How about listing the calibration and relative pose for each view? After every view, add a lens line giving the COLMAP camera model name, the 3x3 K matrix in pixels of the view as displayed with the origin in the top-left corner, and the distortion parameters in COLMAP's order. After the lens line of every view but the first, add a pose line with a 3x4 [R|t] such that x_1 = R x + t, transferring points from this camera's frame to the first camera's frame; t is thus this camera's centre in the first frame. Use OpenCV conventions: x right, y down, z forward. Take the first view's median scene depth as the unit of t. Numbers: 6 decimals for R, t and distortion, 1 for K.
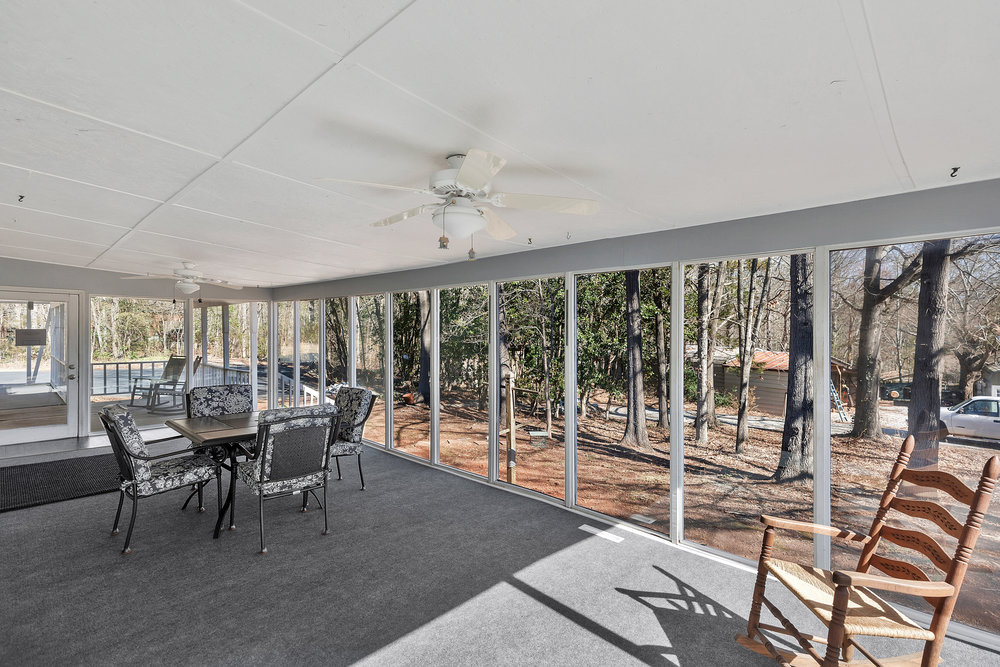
lens RADIAL K [[462.7, 0, 531.0], [0, 462.7, 327.7], [0, 0, 1]] dist [0.002405, 0.000034]
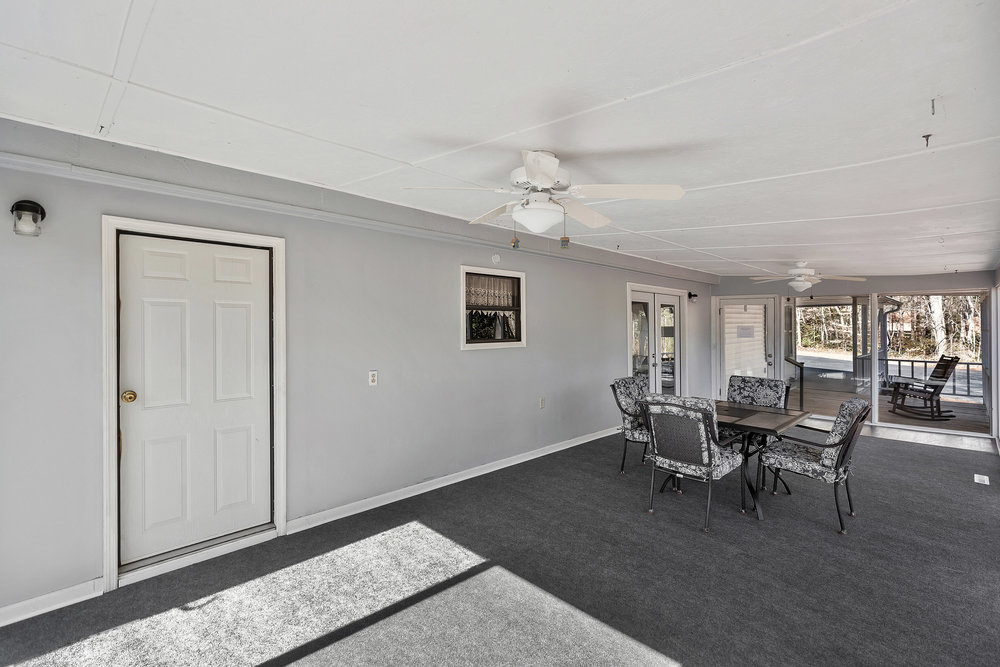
lens RADIAL K [[461.5, 0, 502.1], [0, 461.5, 329.8], [0, 0, 1]] dist [0.009702, 0.000183]
pose [[-0.056181, 0.007461, -0.998393, 0.581391], [0.000579, 0.999972, 0.007440, 0.009226], [0.998420, -0.000160, -0.056184, 0.643978]]
